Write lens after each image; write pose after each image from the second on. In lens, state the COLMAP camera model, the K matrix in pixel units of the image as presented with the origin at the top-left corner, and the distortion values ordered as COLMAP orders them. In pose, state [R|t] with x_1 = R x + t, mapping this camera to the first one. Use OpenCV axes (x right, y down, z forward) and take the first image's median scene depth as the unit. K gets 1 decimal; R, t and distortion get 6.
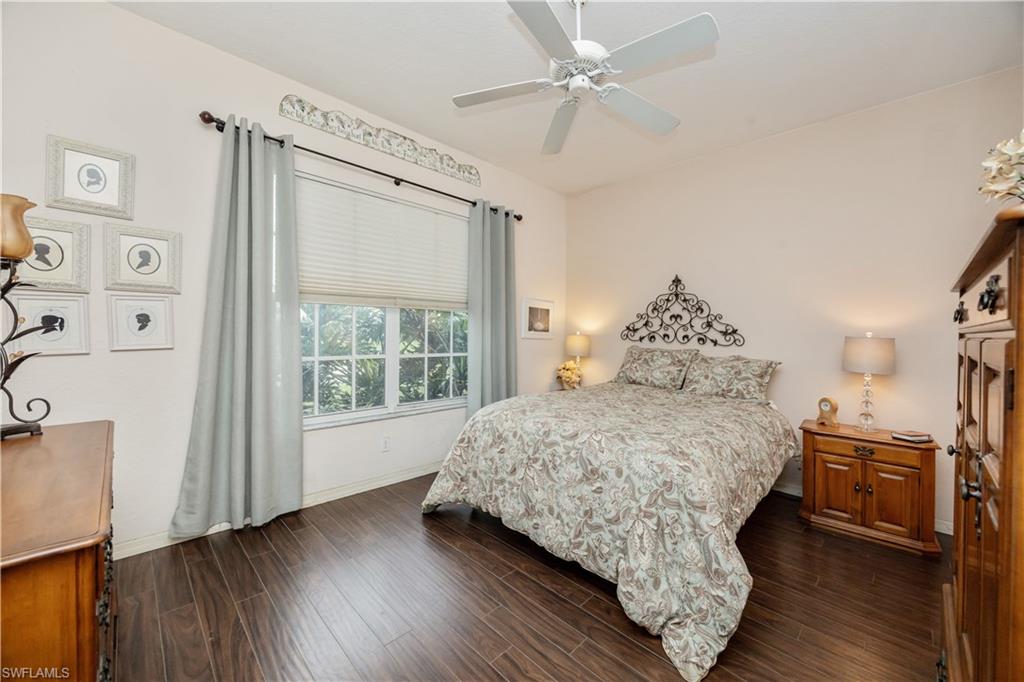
lens RADIAL K [[389.4, 0, 509.1], [0, 389.4, 333.4], [0, 0, 1]] dist [-0.003301, 0.000294]
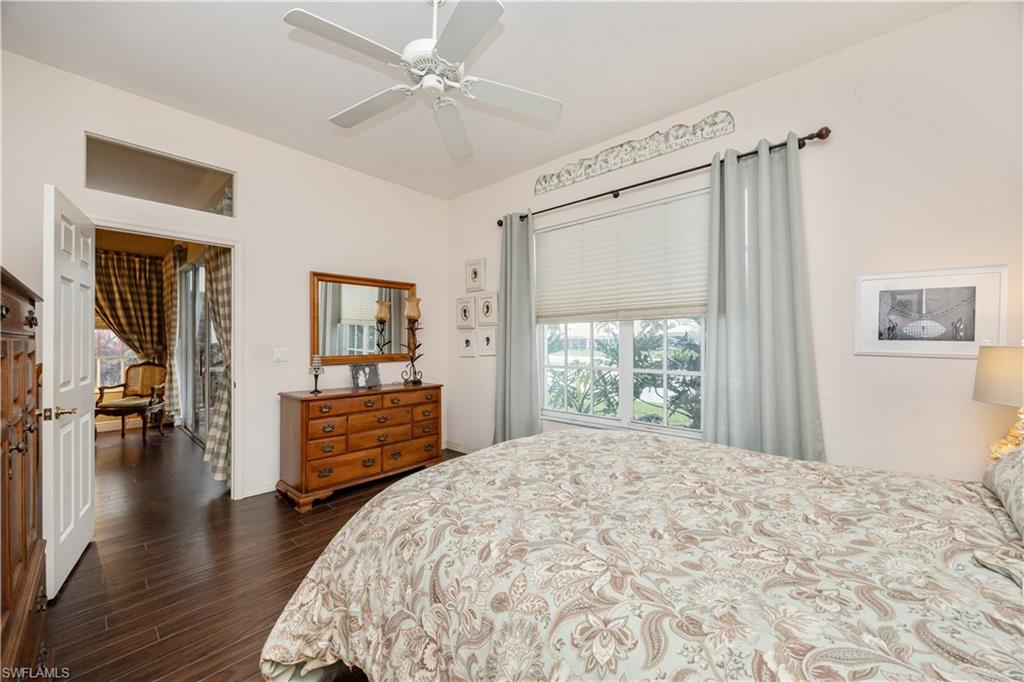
lens RADIAL K [[389.4, 0, 512.5], [0, 389.4, 340.1], [0, 0, 1]] dist [-0.003301, 0.000294]
pose [[0.071901, -0.029626, -0.996972, 0.479307], [0.001224, 0.999561, -0.029615, 0.006767], [0.997411, 0.000909, 0.071905, 0.479293]]
